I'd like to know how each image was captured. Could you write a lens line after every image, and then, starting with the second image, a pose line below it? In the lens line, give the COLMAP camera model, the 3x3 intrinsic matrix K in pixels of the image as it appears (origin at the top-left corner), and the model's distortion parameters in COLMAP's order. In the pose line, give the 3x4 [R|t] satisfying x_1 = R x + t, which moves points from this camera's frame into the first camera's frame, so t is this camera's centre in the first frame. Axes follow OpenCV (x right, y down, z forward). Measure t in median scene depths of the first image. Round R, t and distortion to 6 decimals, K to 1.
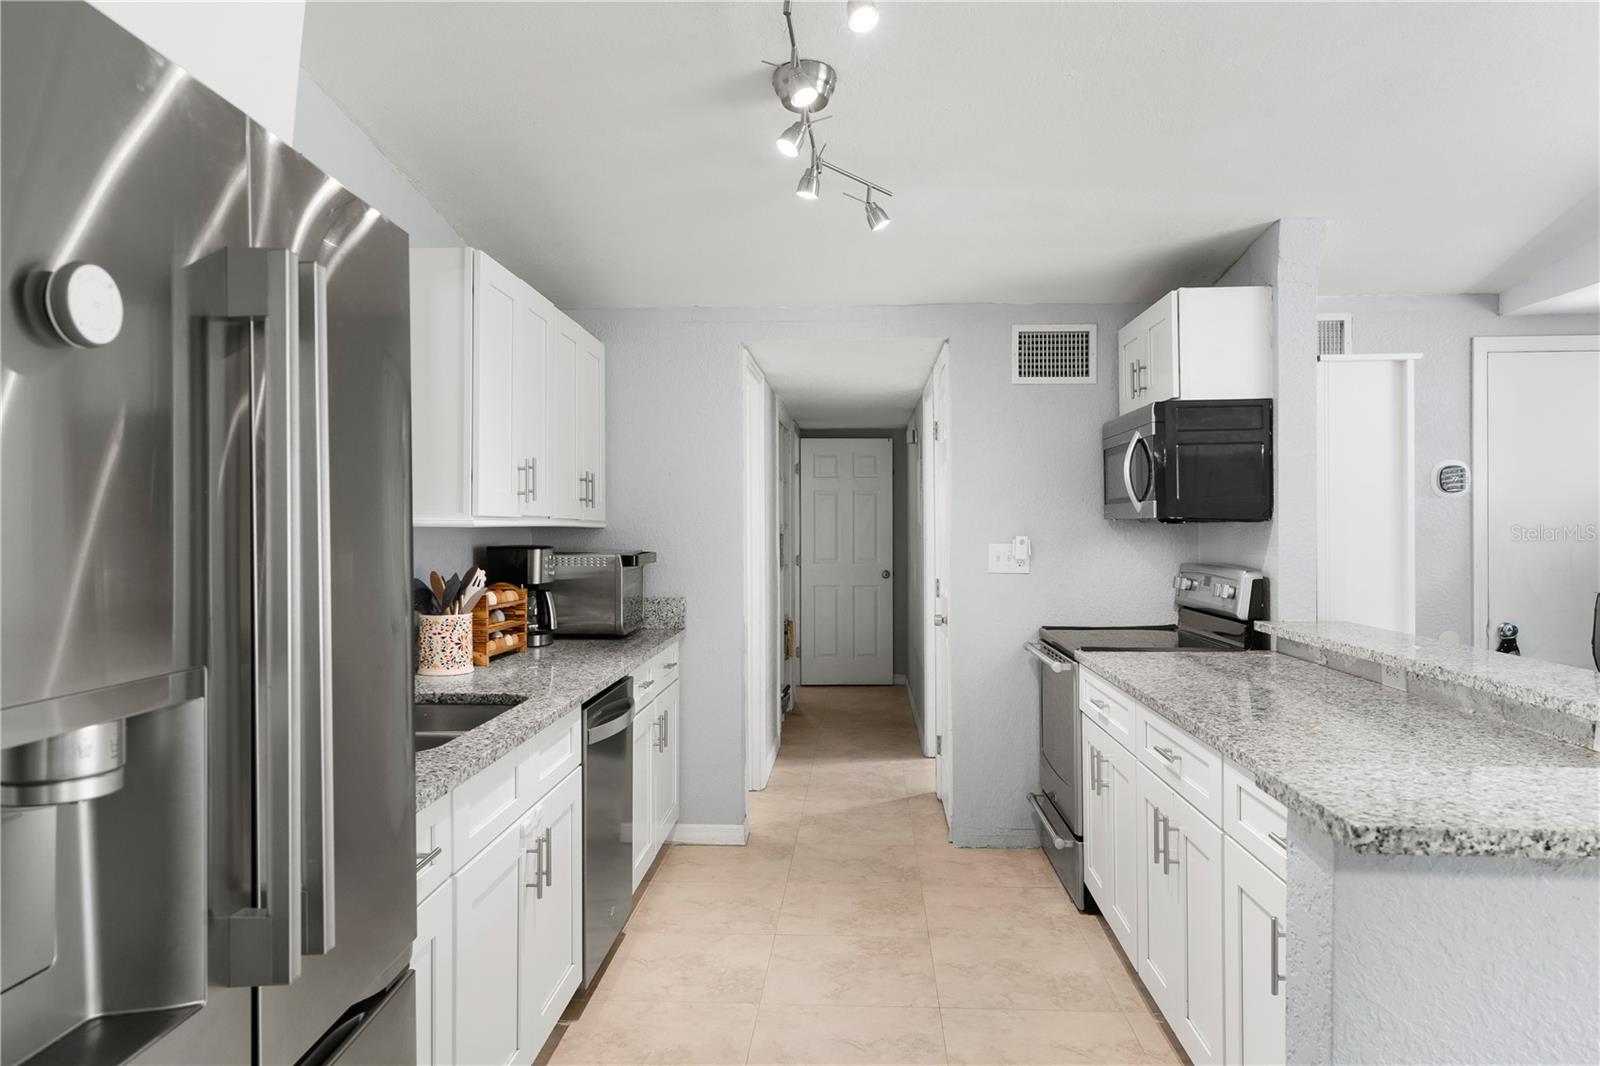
lens RADIAL K [[1050.9, 0, 801.0], [0, 1050.9, 534.5], [0, 0, 1]] dist [0.054857, 0.000367]
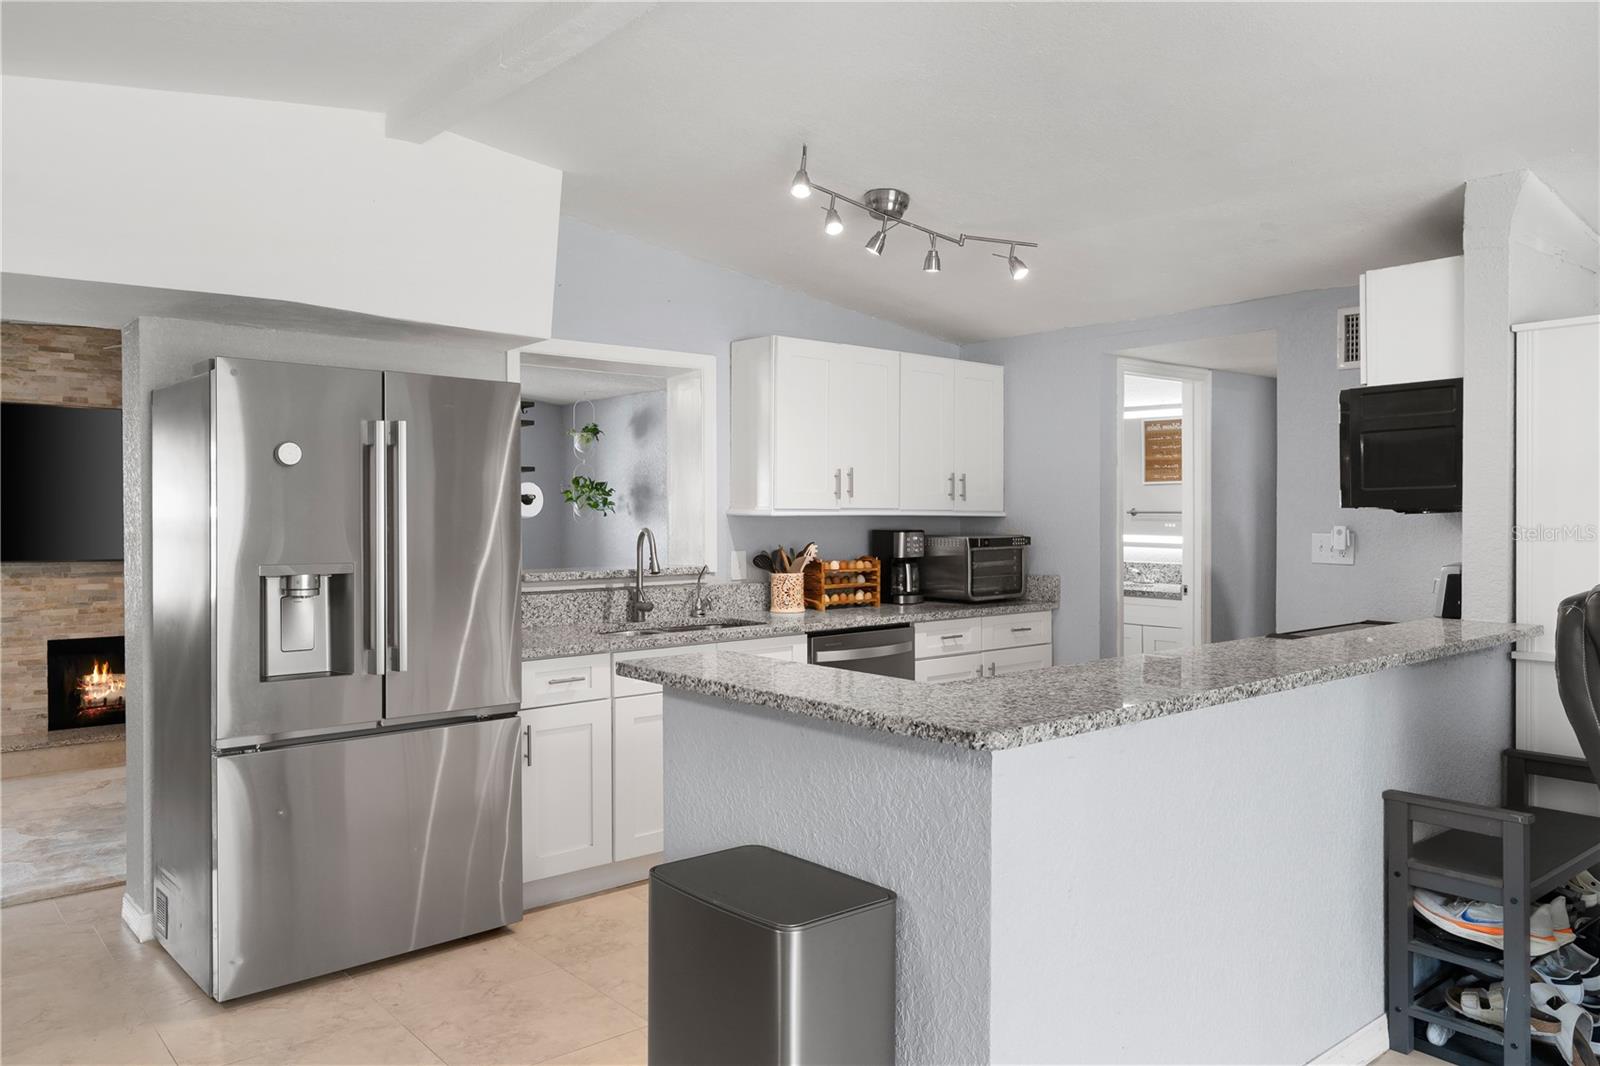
lens RADIAL K [[1126.2, 0, 817.2], [0, 1126.2, 523.8], [0, 0, 1]] dist [0.003302, 0.004469]
pose [[0.689815, 0.007404, -0.723948, 0.754728], [-0.005395, 0.999973, 0.005086, -0.003769], [0.723965, 0.000397, 0.689836, -0.076183]]
